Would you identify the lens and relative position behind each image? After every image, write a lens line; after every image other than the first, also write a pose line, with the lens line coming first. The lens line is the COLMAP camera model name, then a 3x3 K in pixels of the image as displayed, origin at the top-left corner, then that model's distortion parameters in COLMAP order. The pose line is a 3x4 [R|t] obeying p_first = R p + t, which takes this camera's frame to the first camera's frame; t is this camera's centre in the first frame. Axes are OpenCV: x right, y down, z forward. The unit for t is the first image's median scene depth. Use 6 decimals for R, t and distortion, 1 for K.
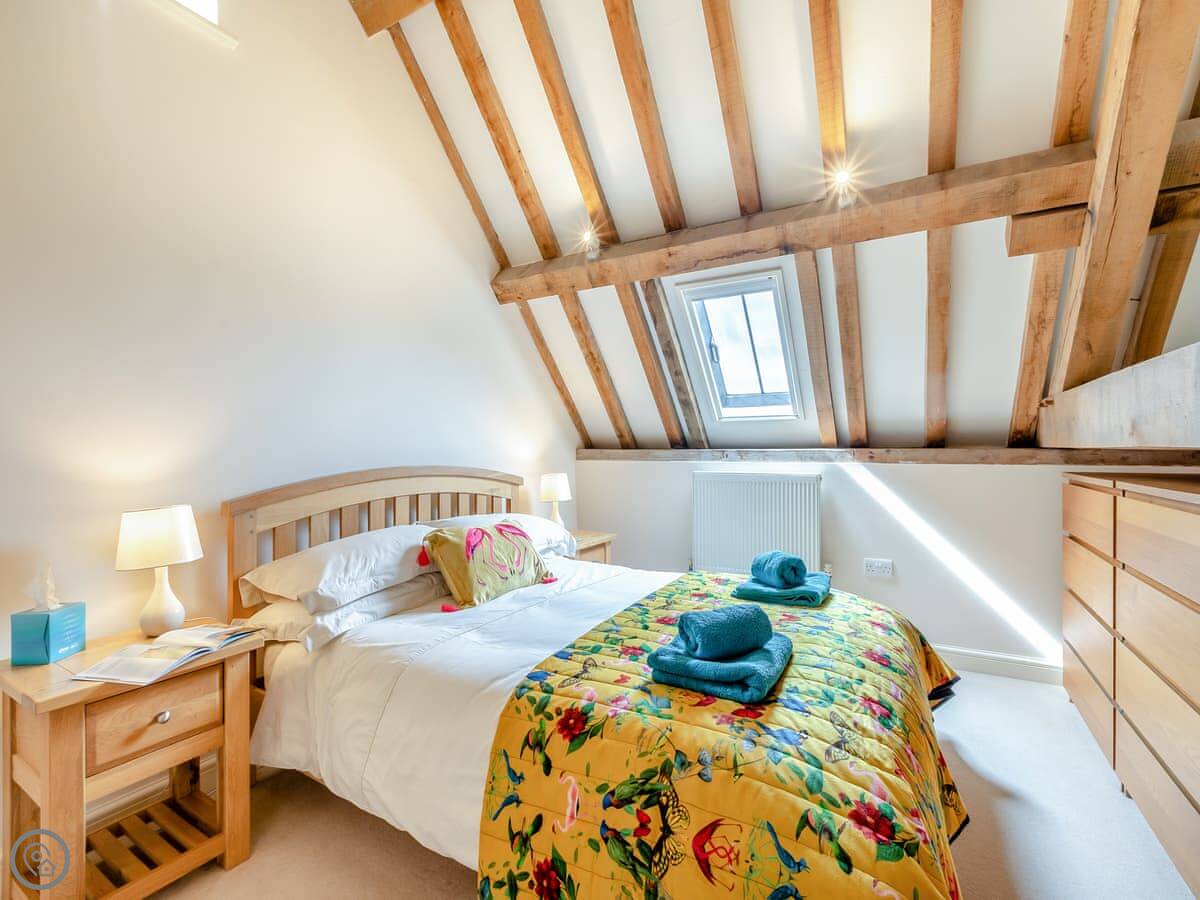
lens RADIAL K [[546.1, 0, 597.1], [0, 546.1, 446.8], [0, 0, 1]] dist [-0.000288, -0.000033]
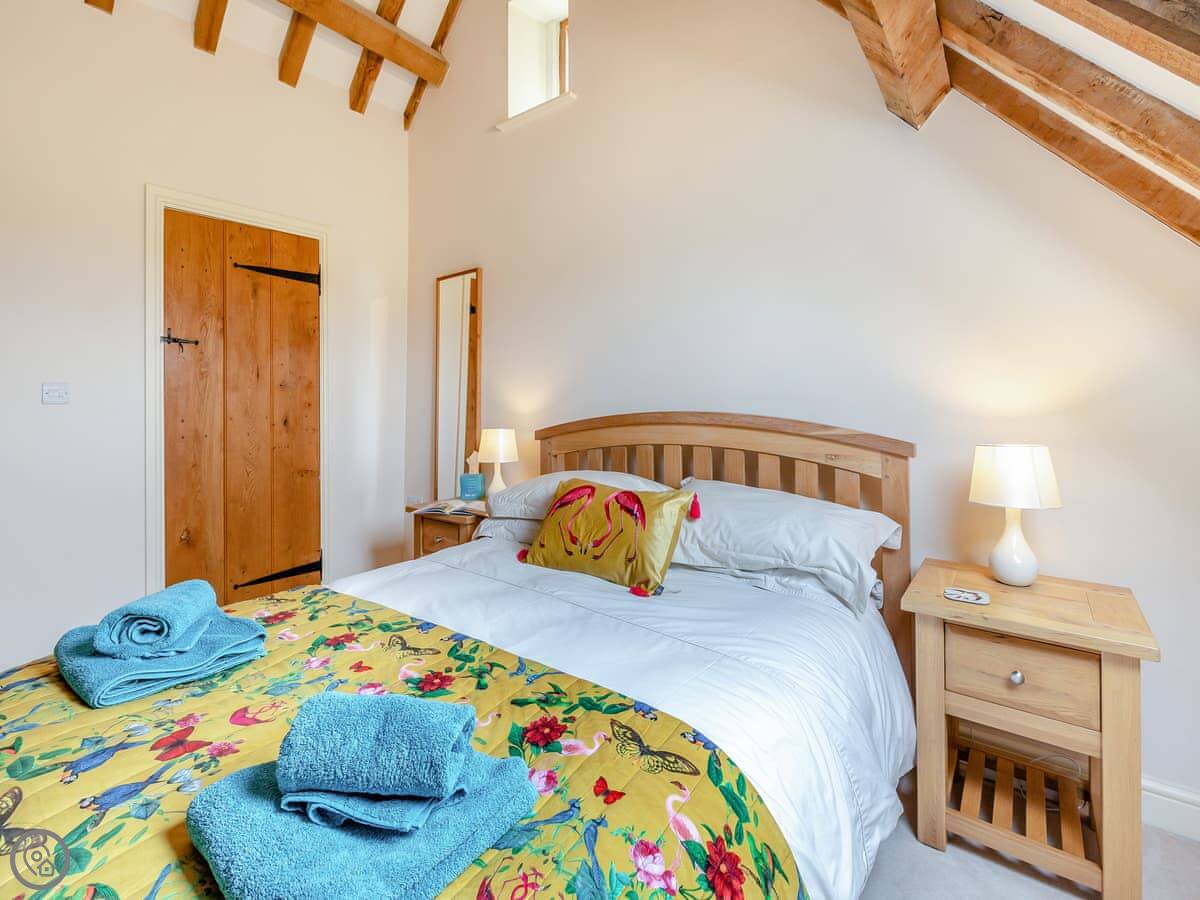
lens RADIAL K [[546.1, 0, 597.1], [0, 546.1, 446.8], [0, 0, 1]] dist [-0.000288, -0.000033]
pose [[-0.132246, 0.106798, -0.985447, 0.623510], [0.024504, 0.994227, 0.104461, -0.003933], [0.990914, -0.010333, -0.134100, 1.147632]]
